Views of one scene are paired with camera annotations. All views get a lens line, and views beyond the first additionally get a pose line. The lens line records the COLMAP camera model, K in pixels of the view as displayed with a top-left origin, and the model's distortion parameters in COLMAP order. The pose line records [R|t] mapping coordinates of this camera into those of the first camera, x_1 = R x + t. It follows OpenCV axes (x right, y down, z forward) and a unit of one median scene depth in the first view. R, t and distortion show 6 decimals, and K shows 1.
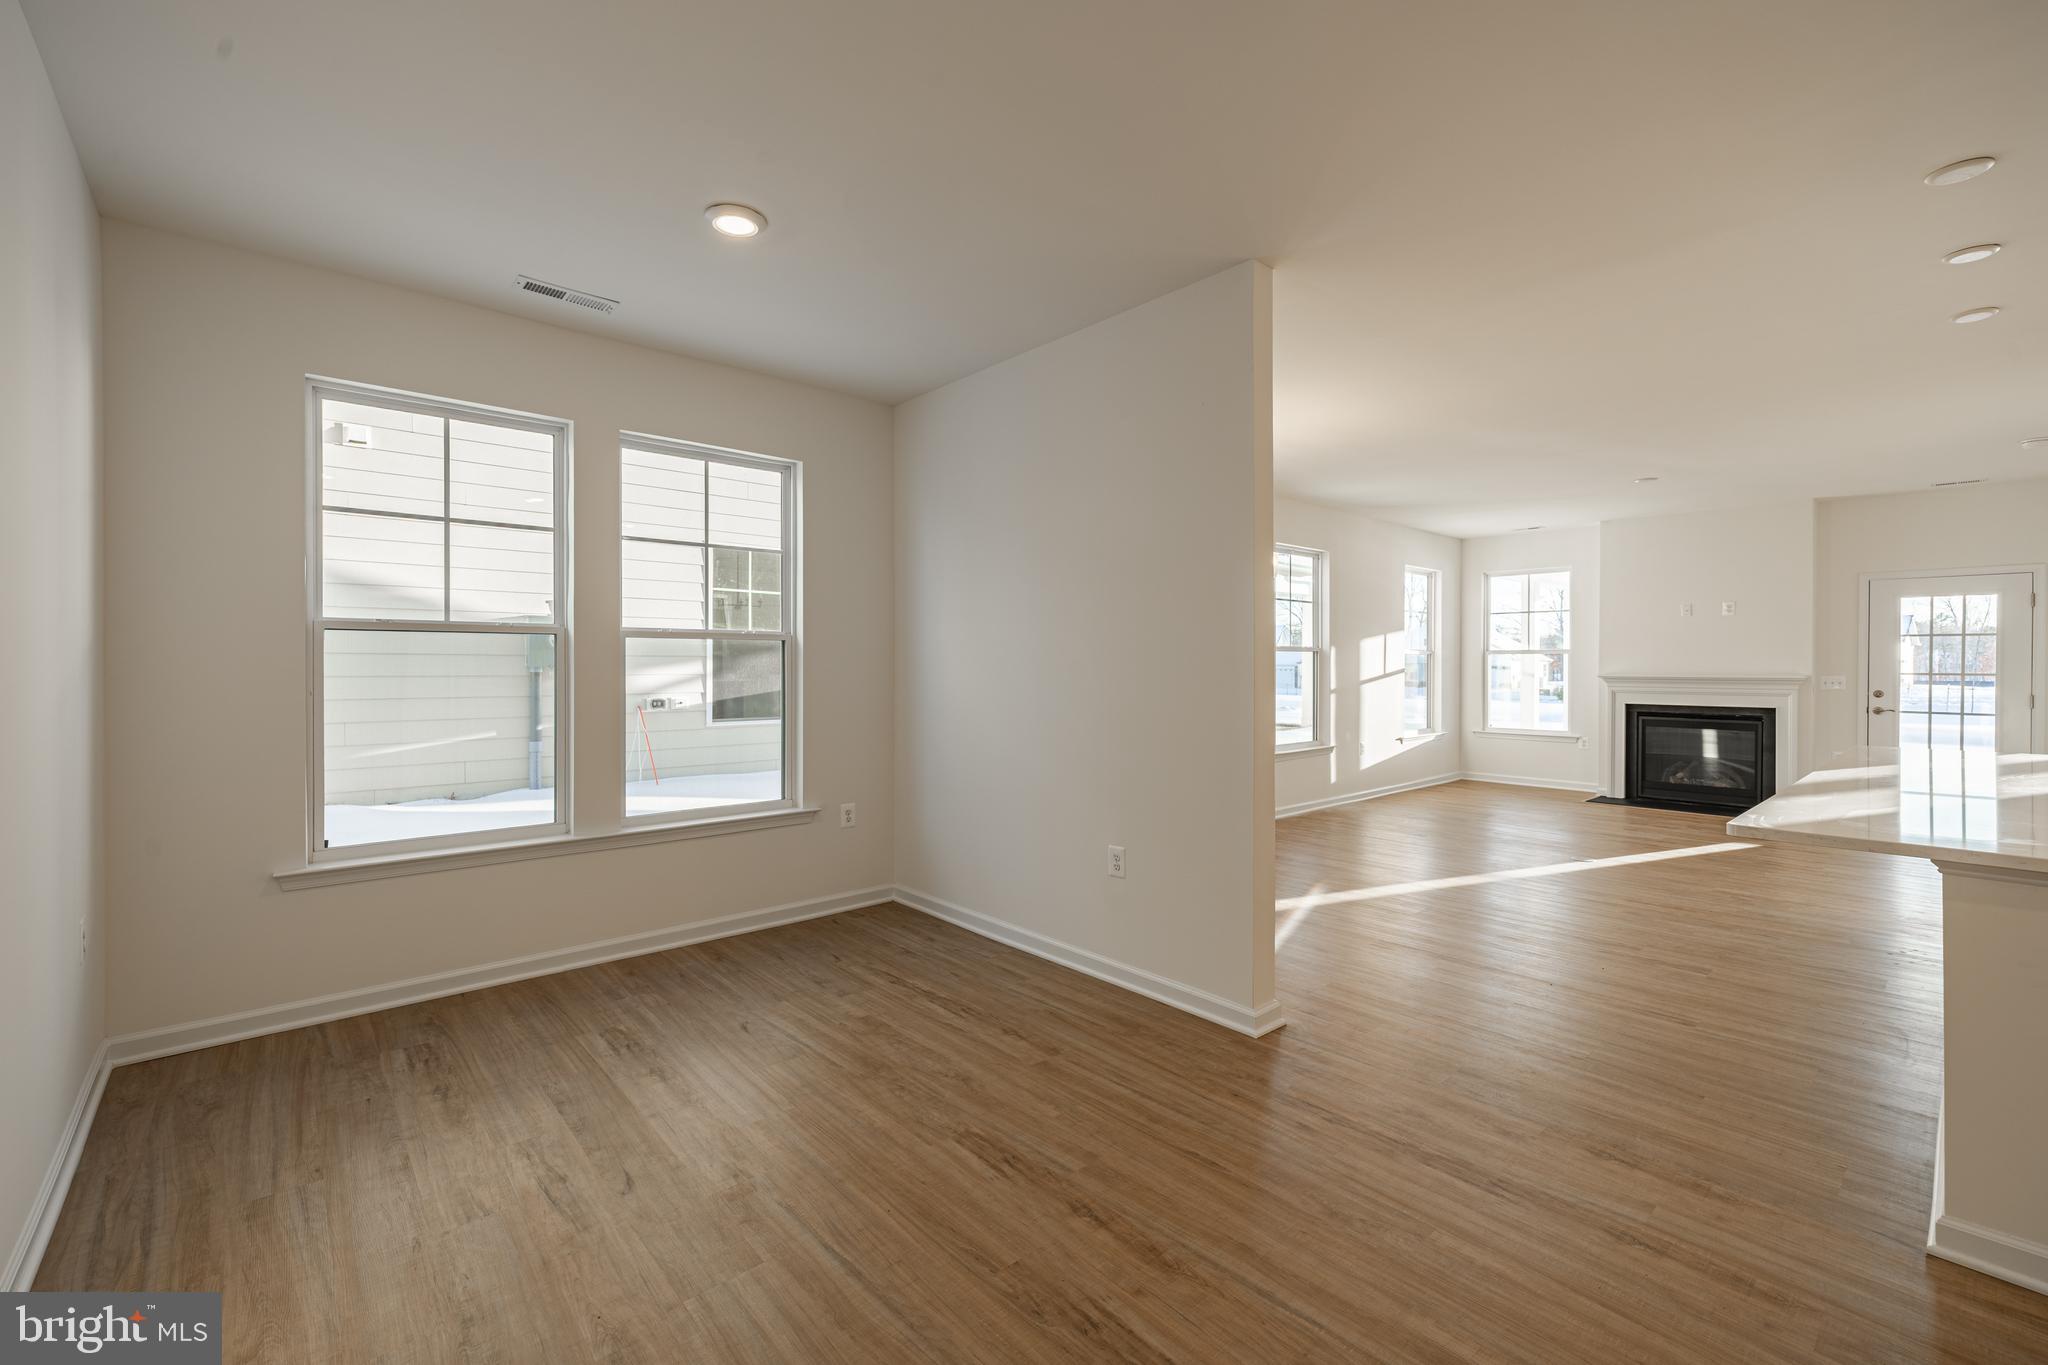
lens RADIAL K [[857.0, 0, 1020.7], [0, 857.0, 672.0], [0, 0, 1]] dist [0.001200, -0.000073]
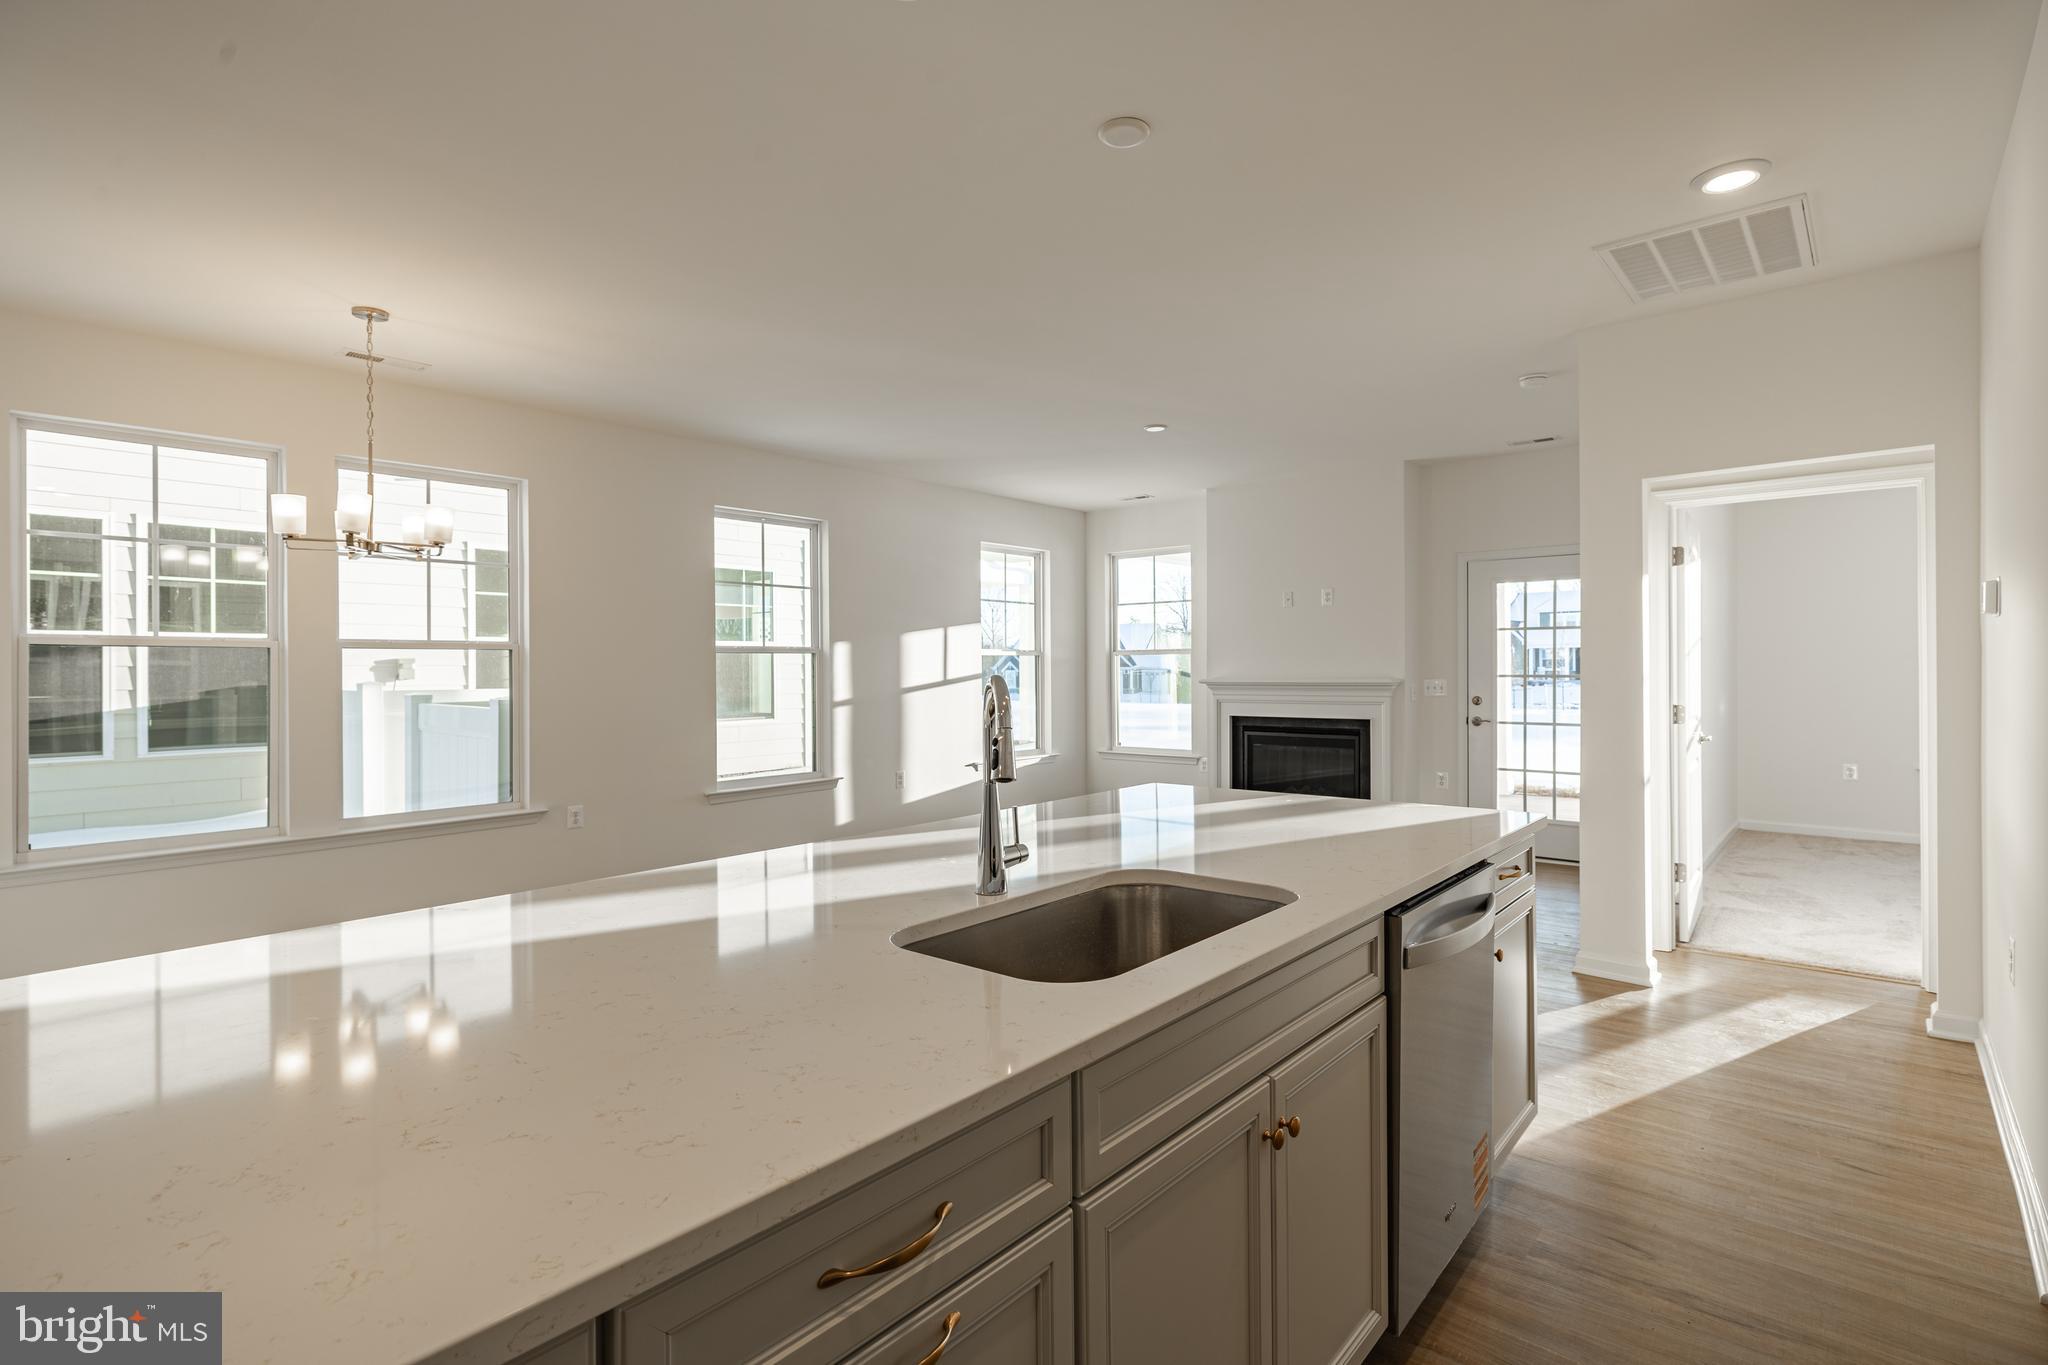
lens RADIAL K [[958.2, 0, 1034.1], [0, 958.2, 667.7], [0, 0, 1]] dist [-0.008573, 0.002601]
pose [[0.988517, -0.003313, 0.151076, 0.404106], [0.005275, 0.999907, -0.012591, 0.002757], [-0.151020, 0.013244, 0.988442, 0.146275]]
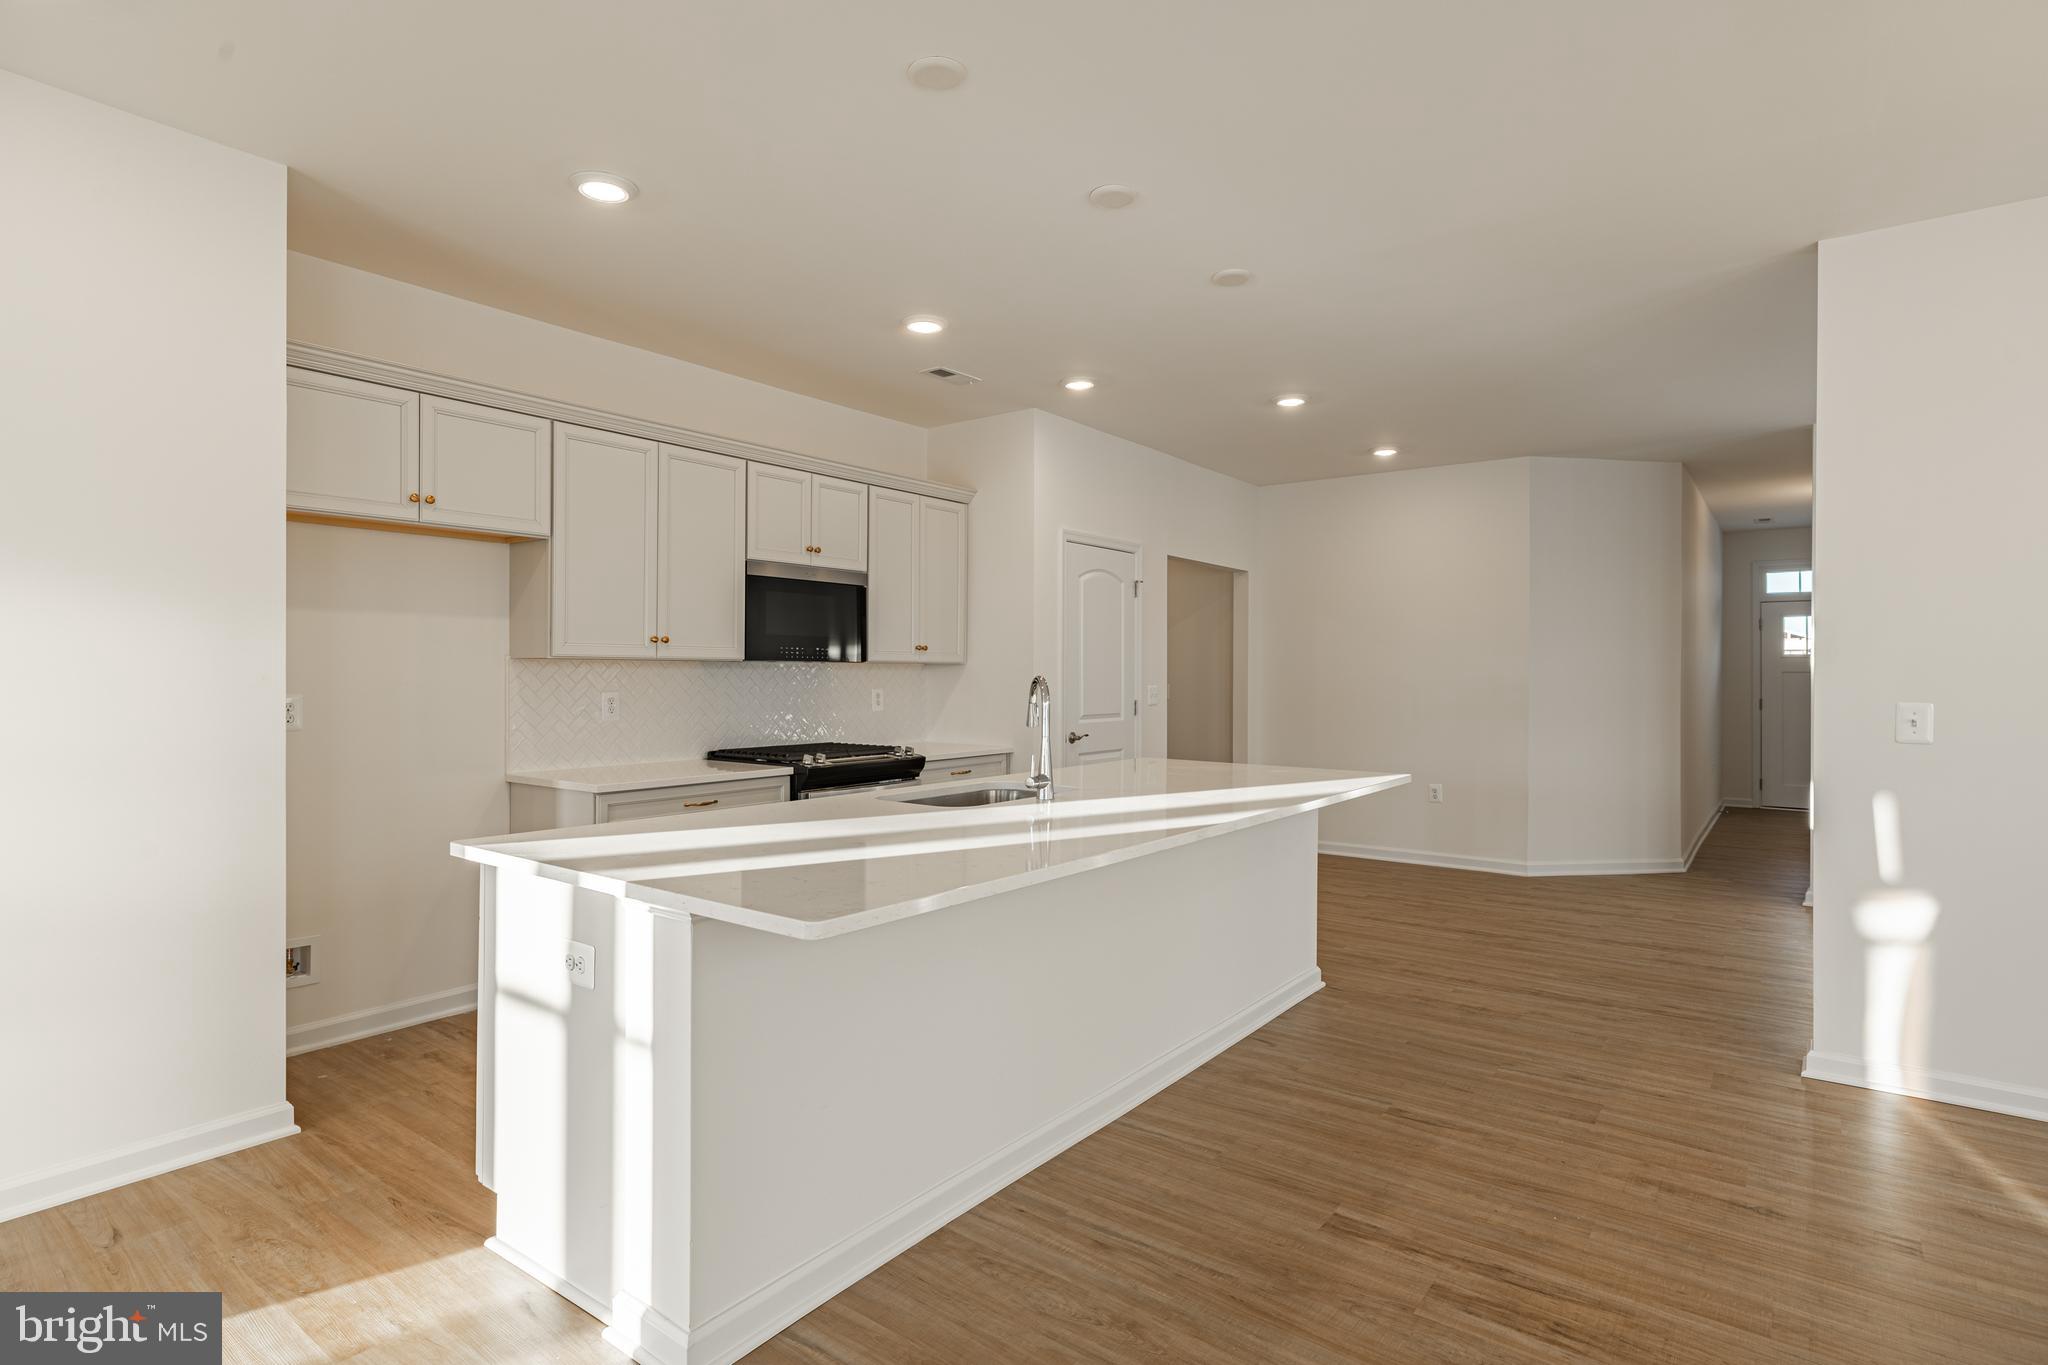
lens RADIAL K [[1038.2, 0, 1019.7], [0, 1038.2, 671.7], [0, 0, 1]] dist [-0.000639, 0.000465]
pose [[-0.980382, -0.005605, -0.197026, 0.517834], [-0.008119, 0.999896, 0.011955, -0.007286], [0.196939, 0.013320, -0.980325, 0.739174]]
